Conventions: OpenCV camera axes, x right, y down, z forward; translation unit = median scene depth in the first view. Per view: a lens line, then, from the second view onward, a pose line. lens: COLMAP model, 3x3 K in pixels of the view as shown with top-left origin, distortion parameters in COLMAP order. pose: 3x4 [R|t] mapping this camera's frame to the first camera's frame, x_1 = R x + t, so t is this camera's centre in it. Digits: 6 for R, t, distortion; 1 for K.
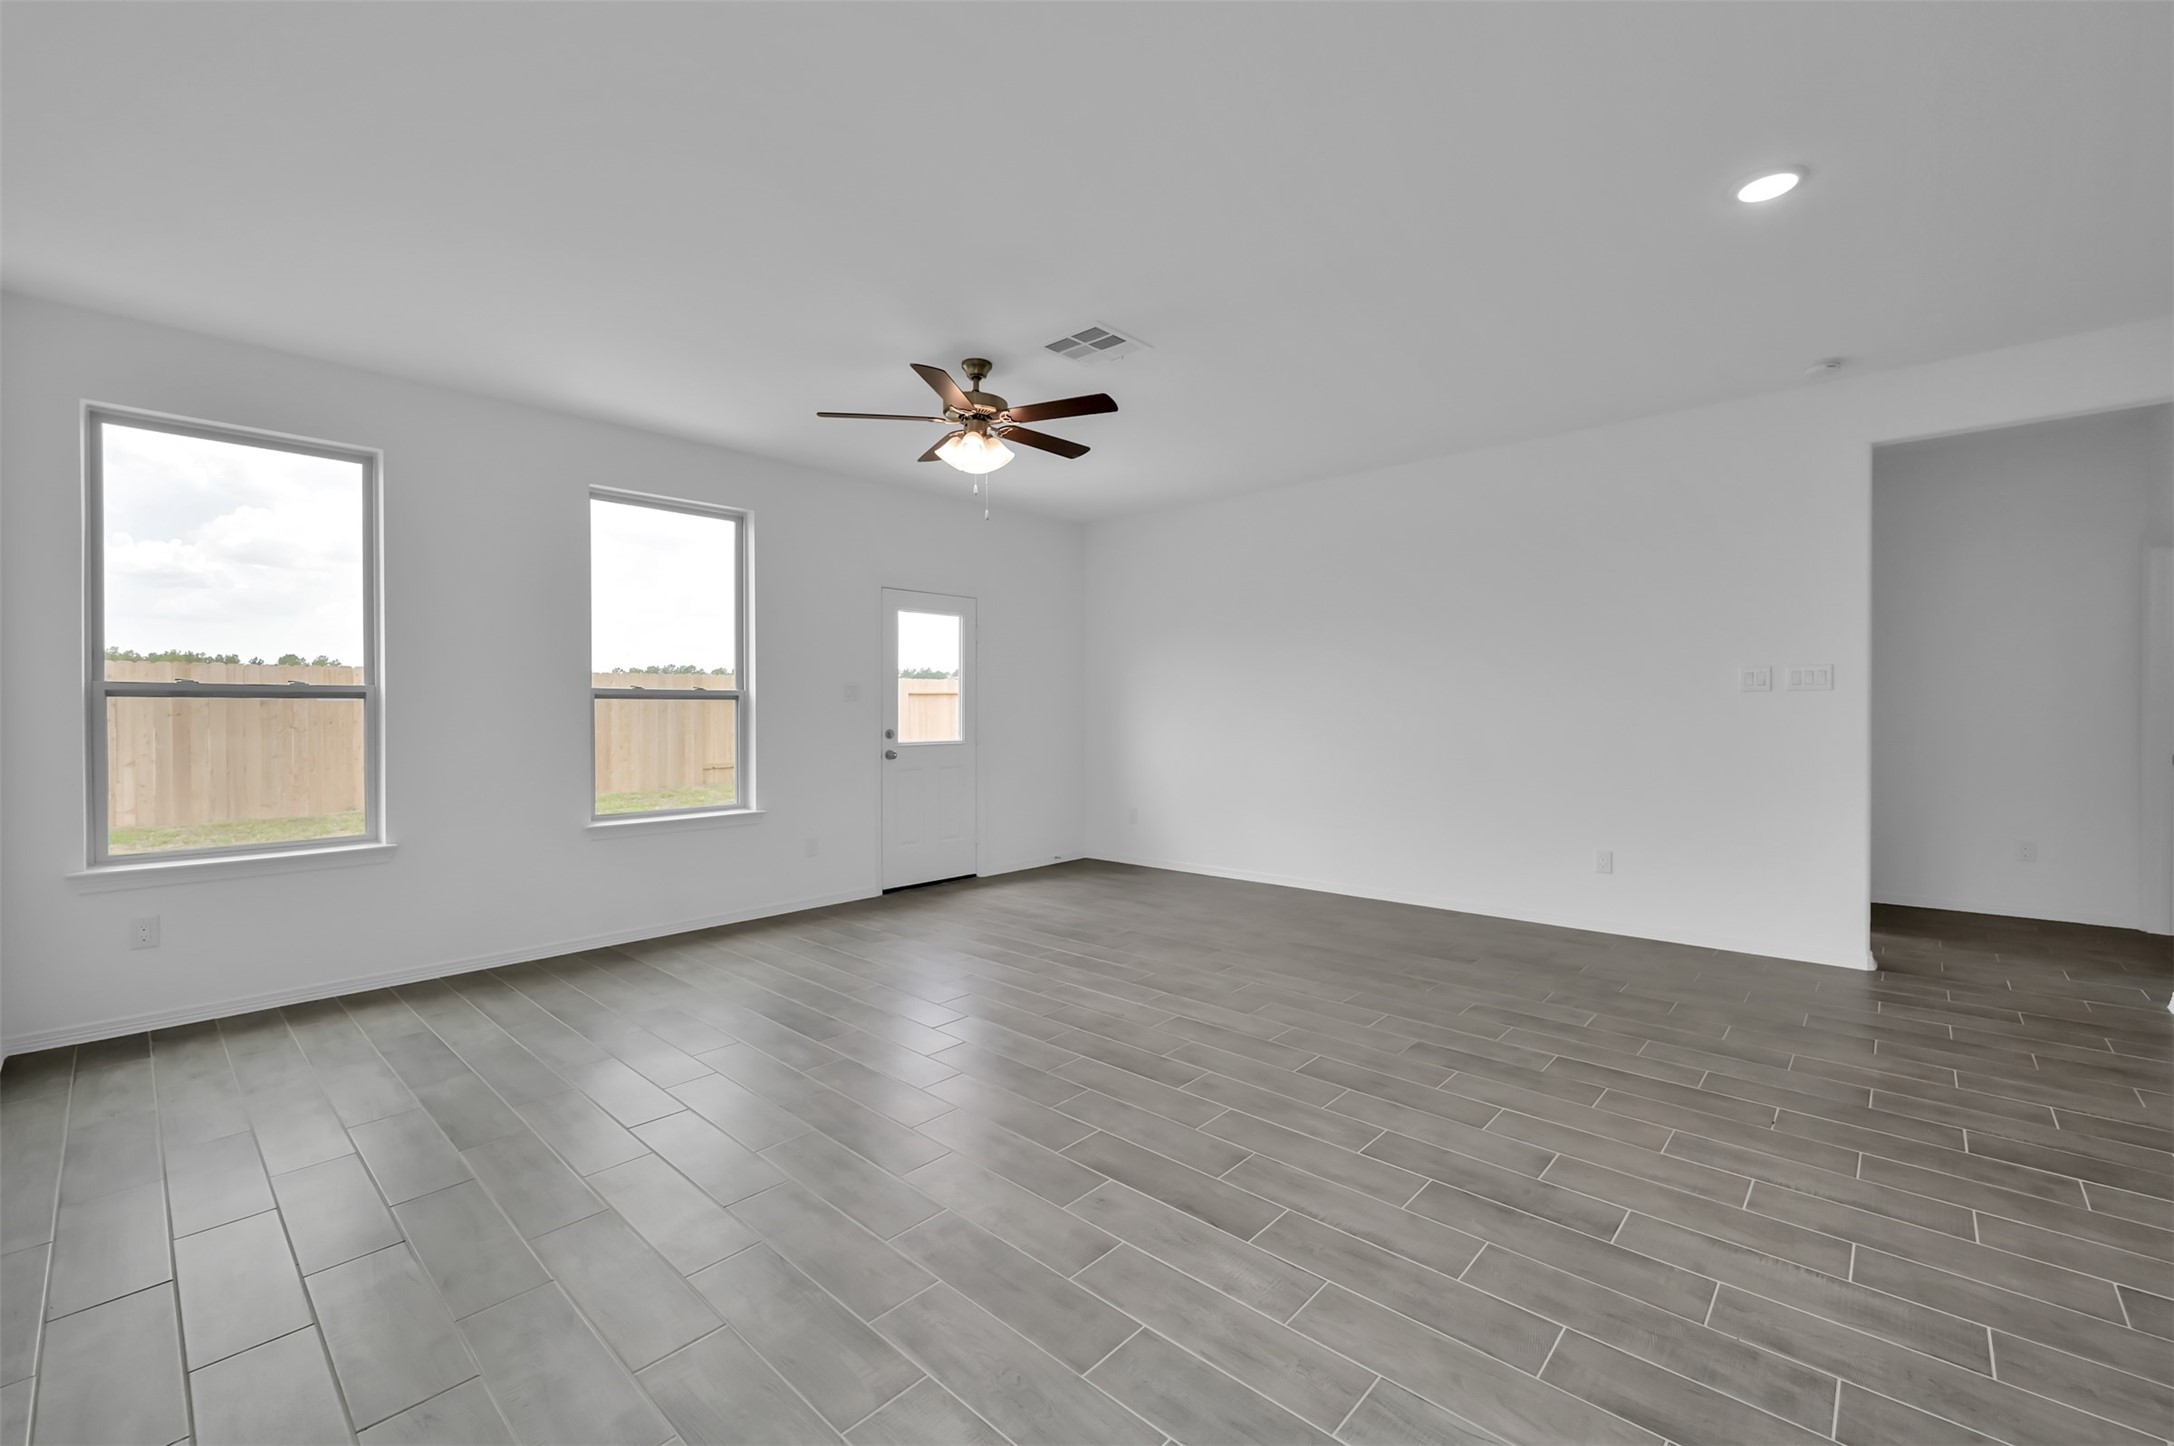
lens RADIAL K [[880.1, 0, 1087.6], [0, 880.1, 717.0], [0, 0, 1]] dist [-0.003484, -0.000054]
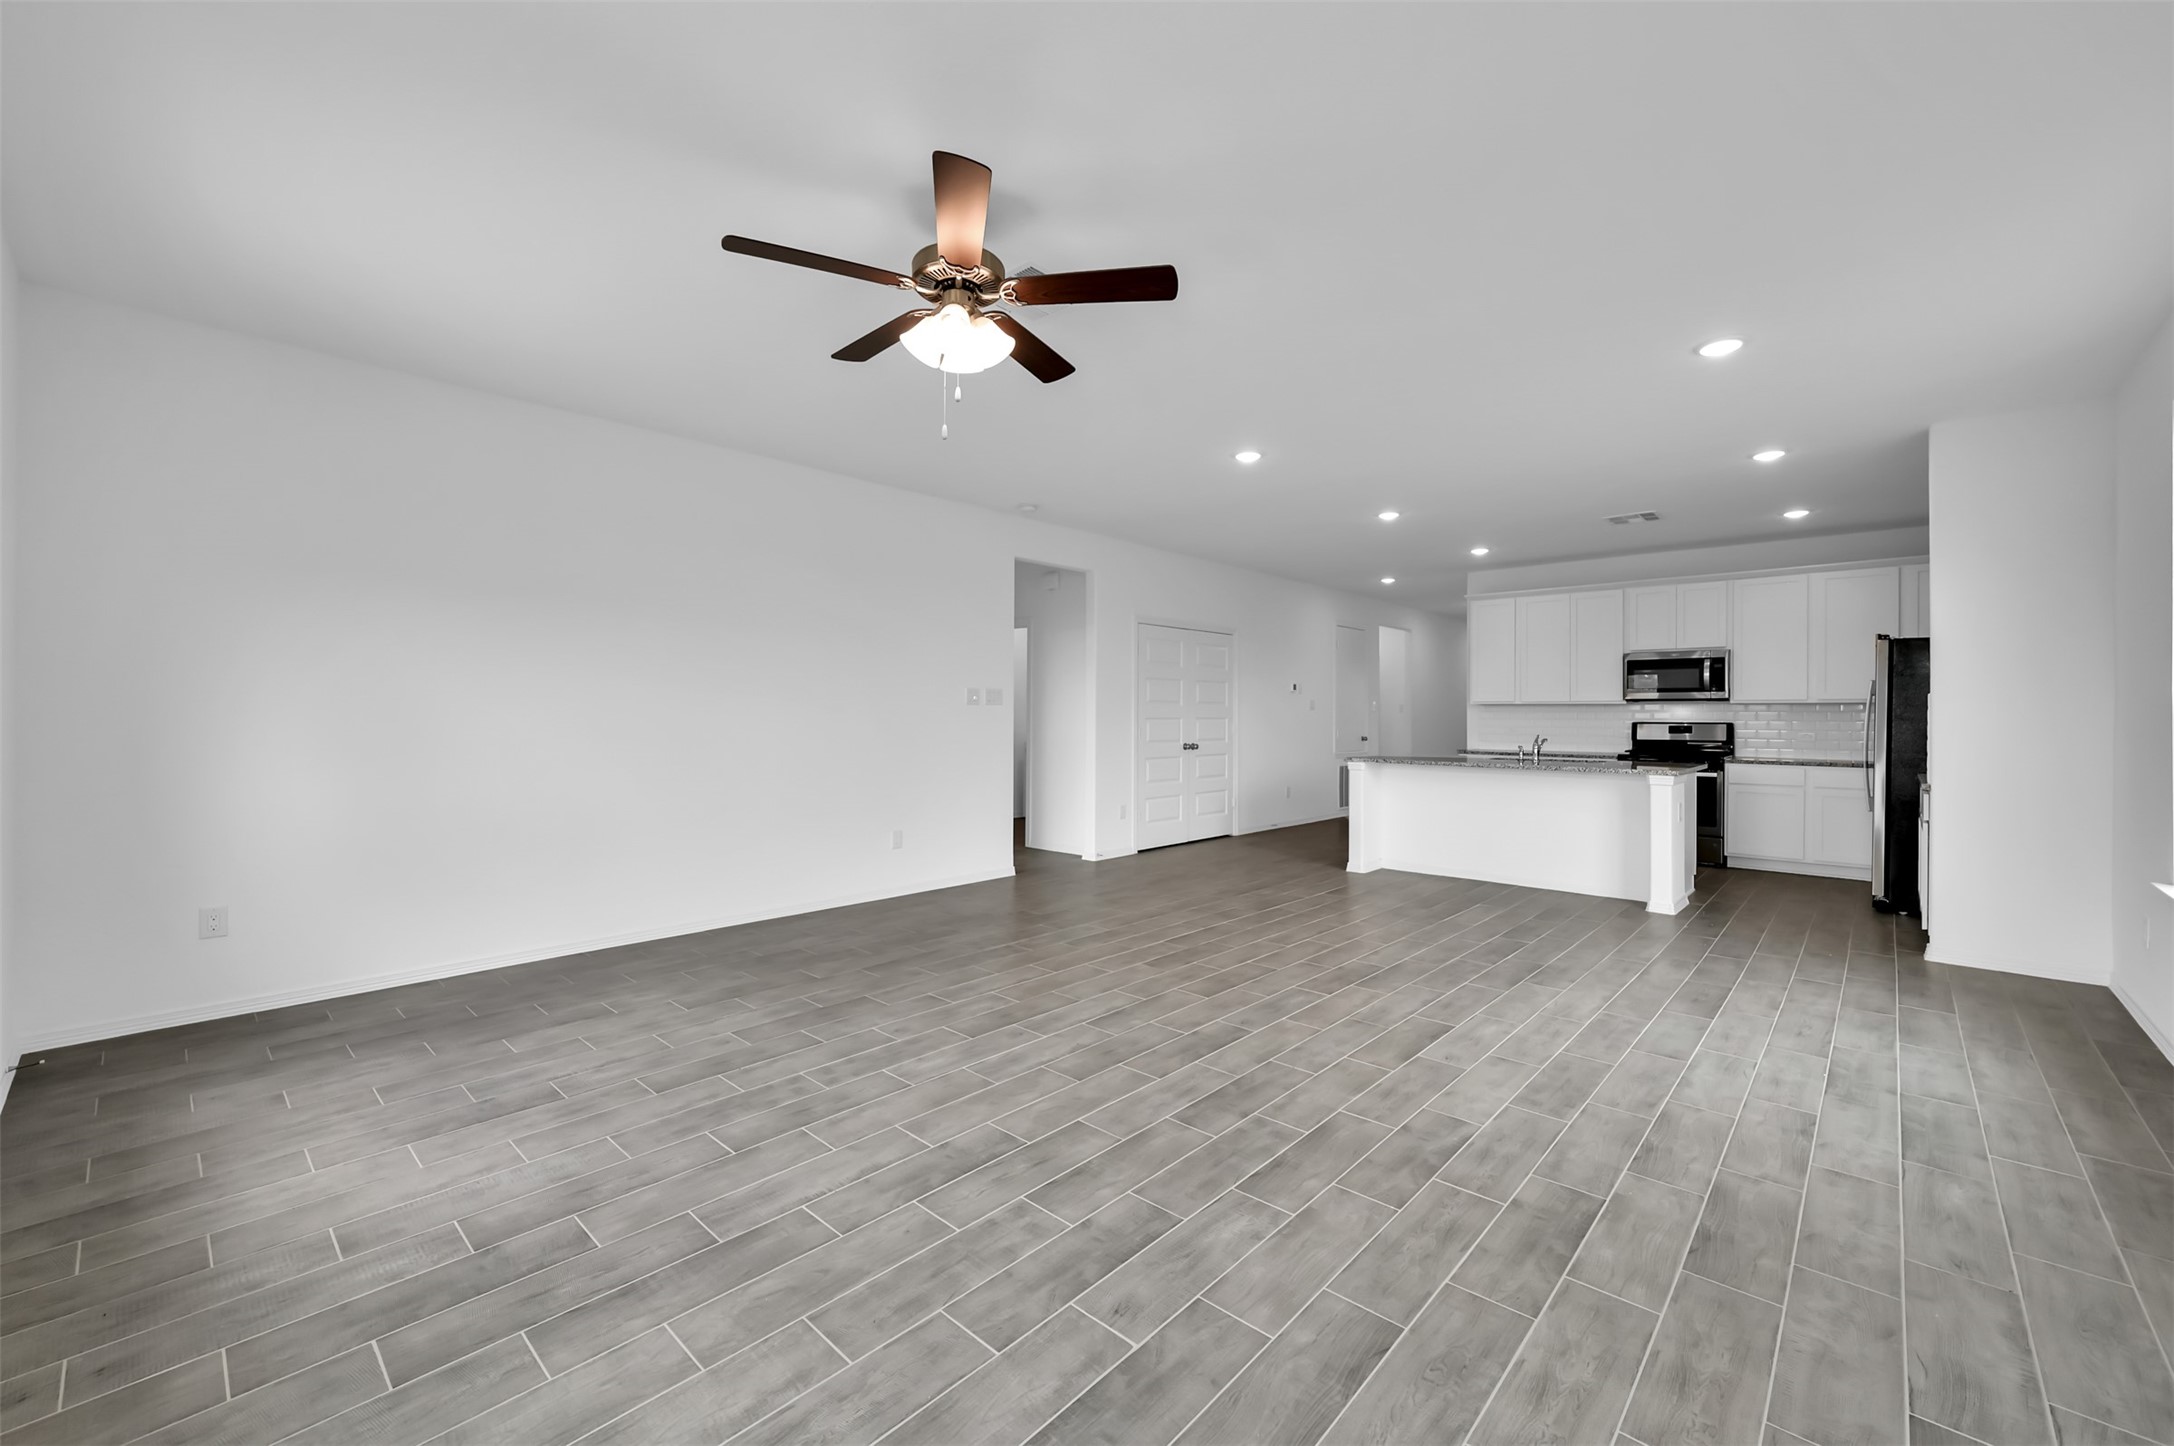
lens RADIAL K [[880.1, 0, 1083.0], [0, 880.1, 715.1], [0, 0, 1]] dist [-0.003484, -0.000054]
pose [[0.009912, 0.005907, 0.999933, -1.093631], [0.006549, 0.999961, -0.005973, -0.004245], [-0.999929, 0.006608, 0.009873, 1.207751]]
